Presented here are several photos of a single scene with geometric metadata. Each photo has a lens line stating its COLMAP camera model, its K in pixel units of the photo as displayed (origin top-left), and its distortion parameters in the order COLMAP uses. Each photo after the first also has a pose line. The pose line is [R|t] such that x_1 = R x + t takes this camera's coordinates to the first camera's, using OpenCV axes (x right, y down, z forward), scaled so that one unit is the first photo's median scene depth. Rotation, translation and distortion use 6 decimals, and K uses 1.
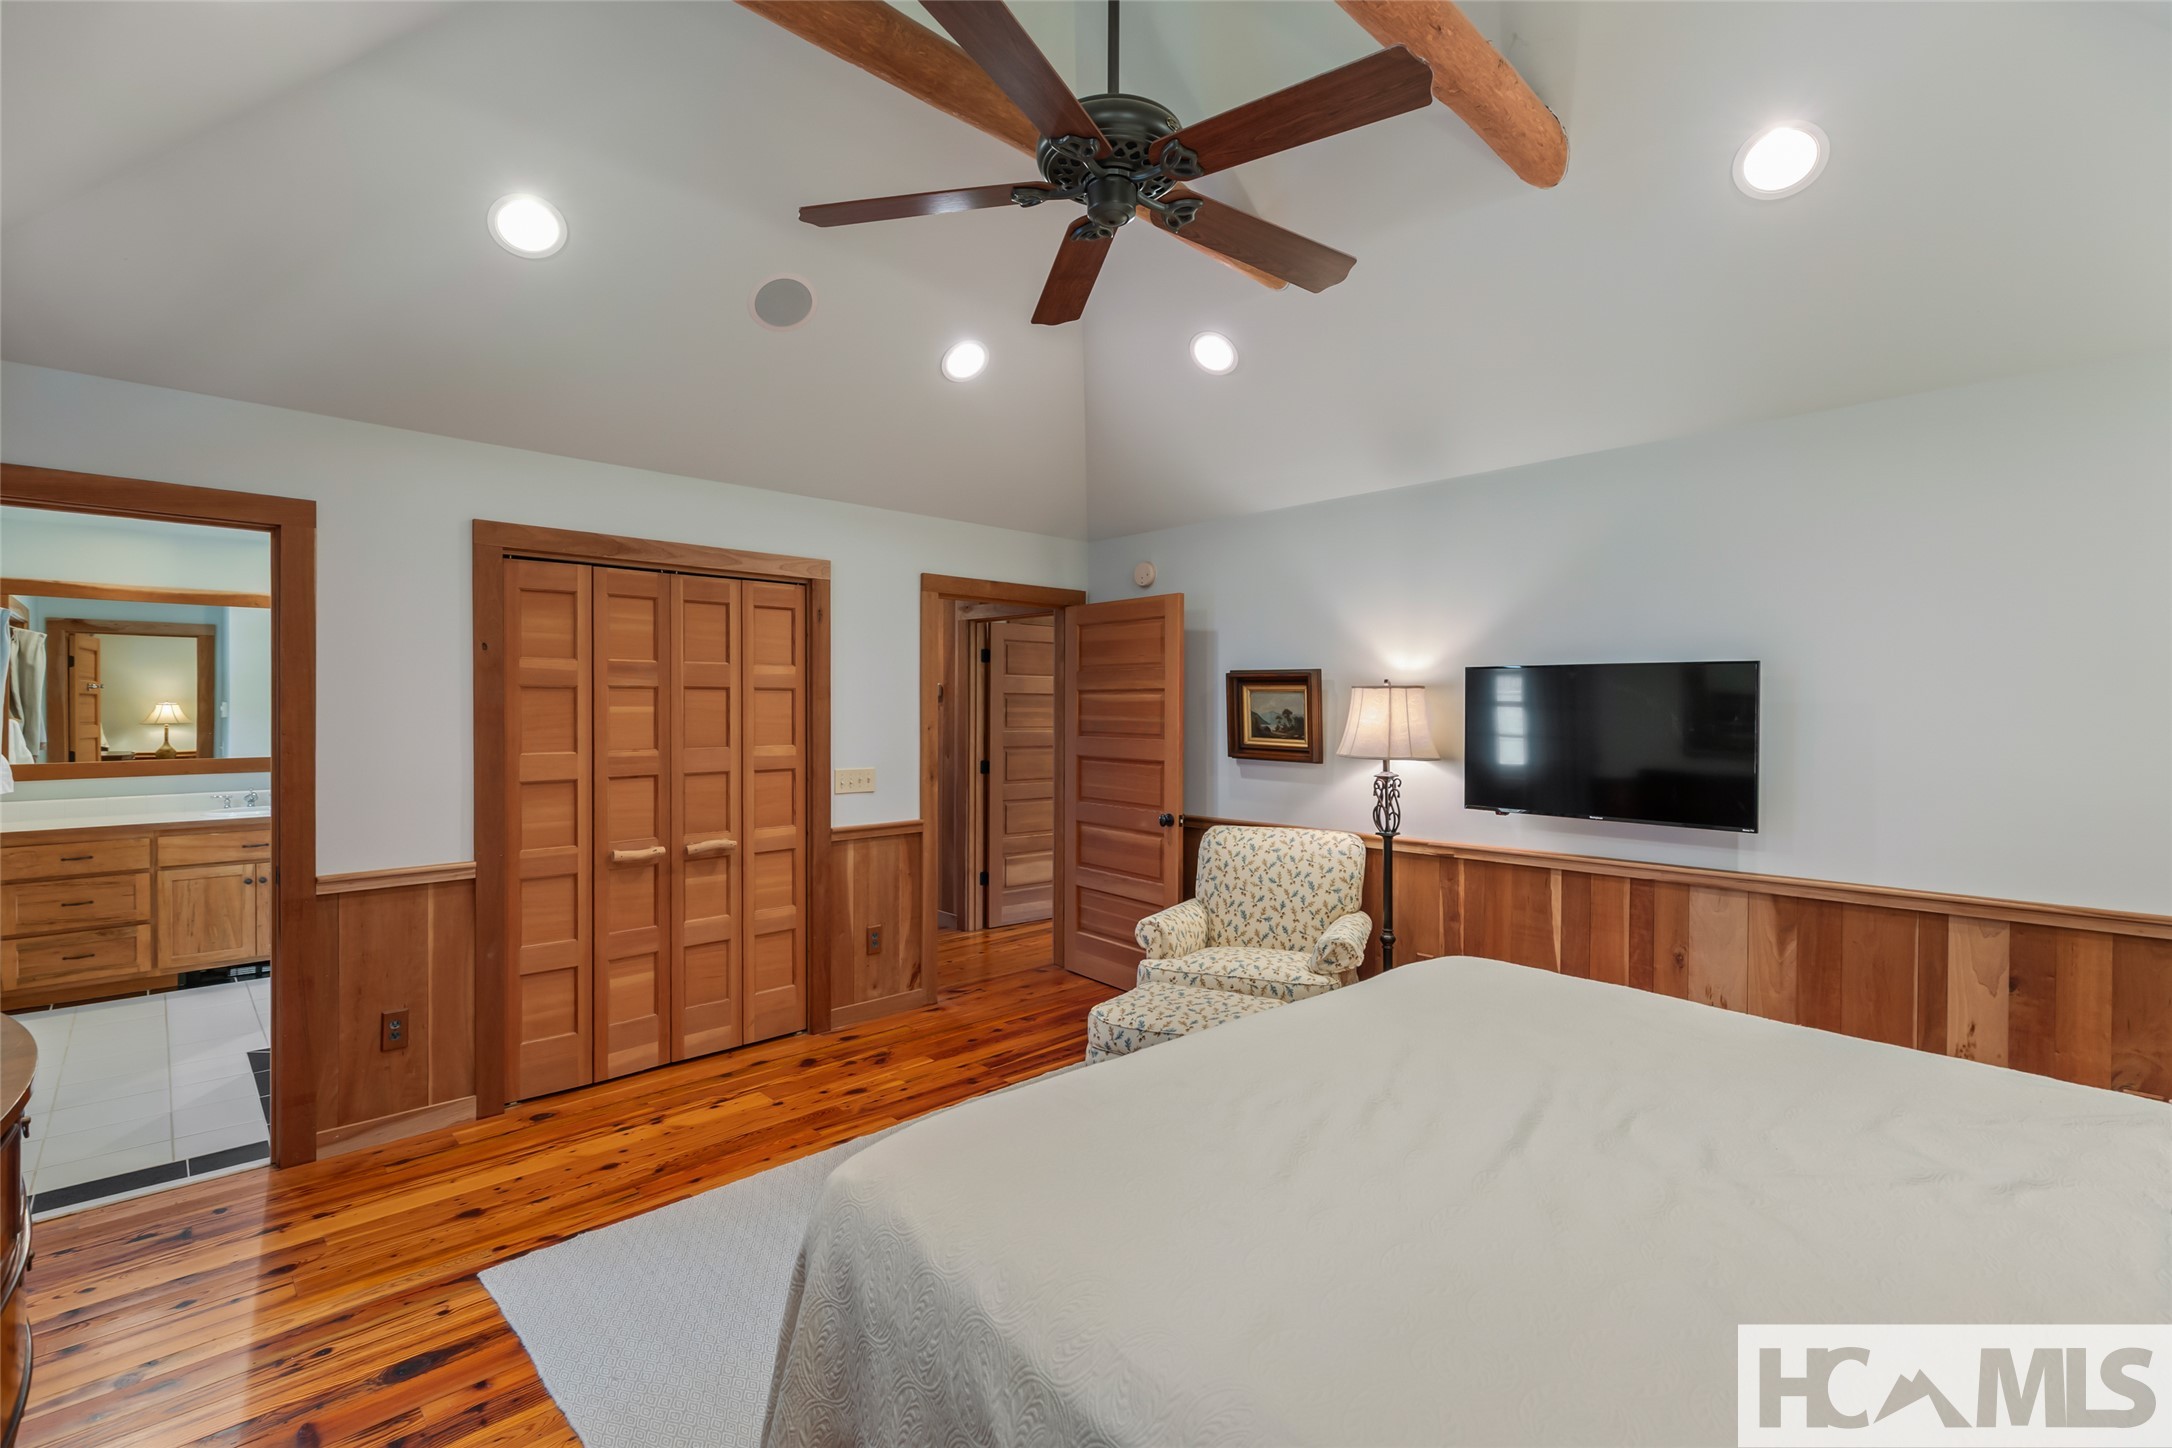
lens RADIAL K [[980.2, 0, 1092.8], [0, 980.2, 742.0], [0, 0, 1]] dist [0.003716, -0.000150]
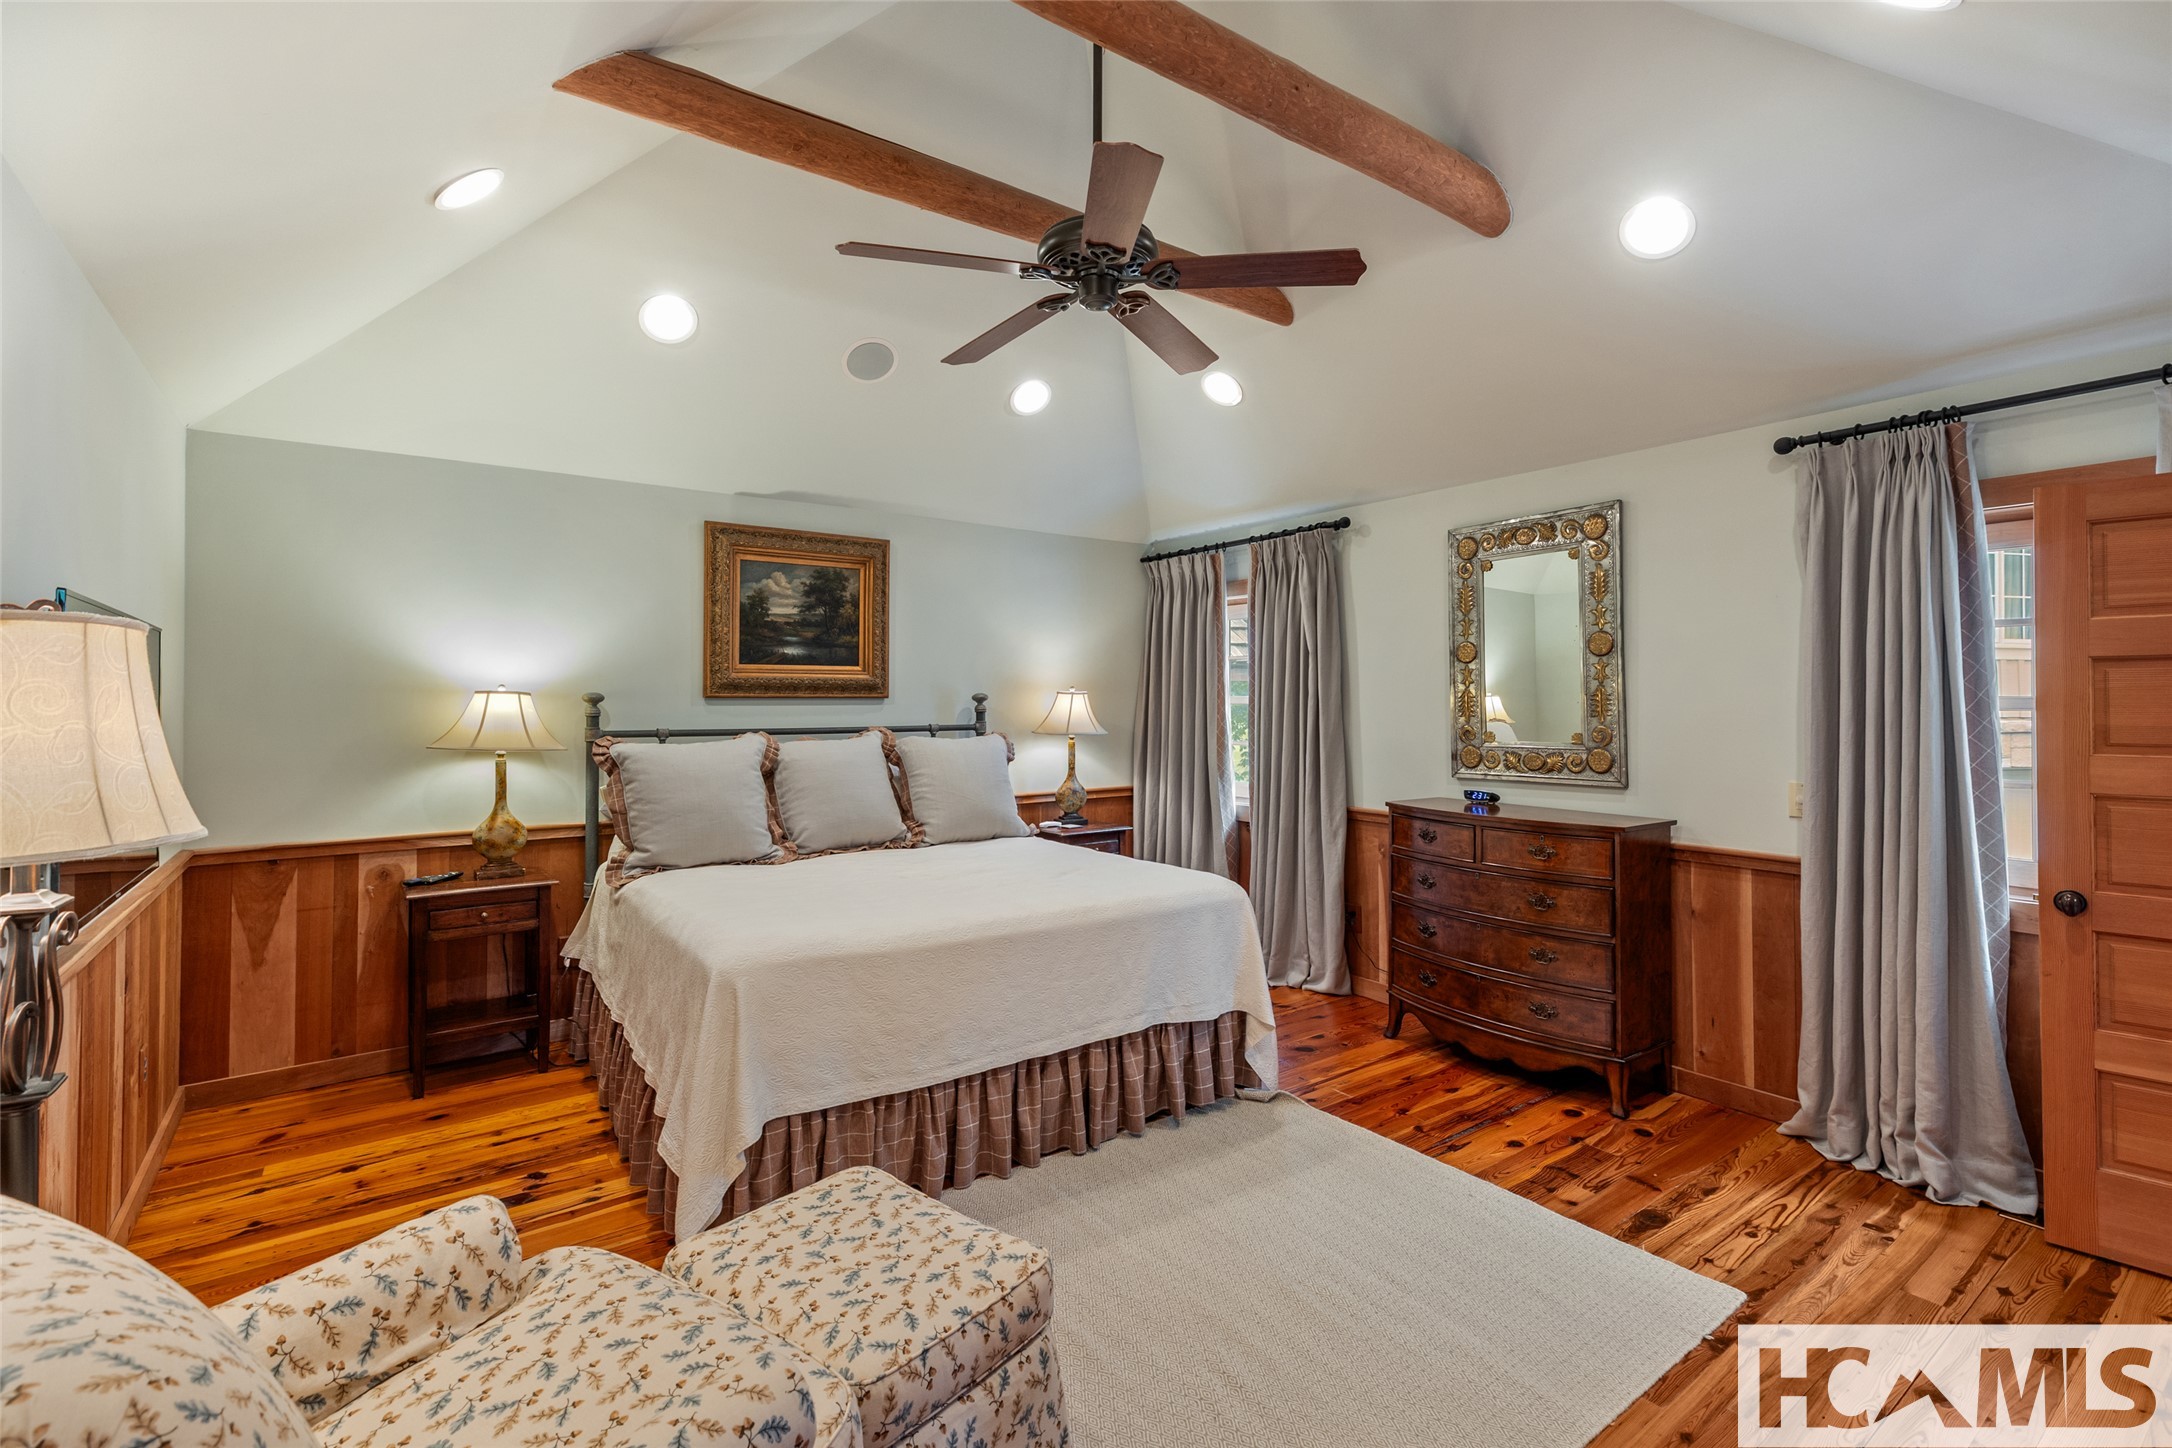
lens RADIAL K [[971.7, 0, 1080.2], [0, 971.7, 713.4], [0, 0, 1]] dist [0.001501, -0.000253]
pose [[-0.989043, -0.005151, 0.147537, -0.129666], [0.000016, 0.999387, 0.034998, -0.053706], [-0.147627, 0.034617, -0.988437, 2.084991]]
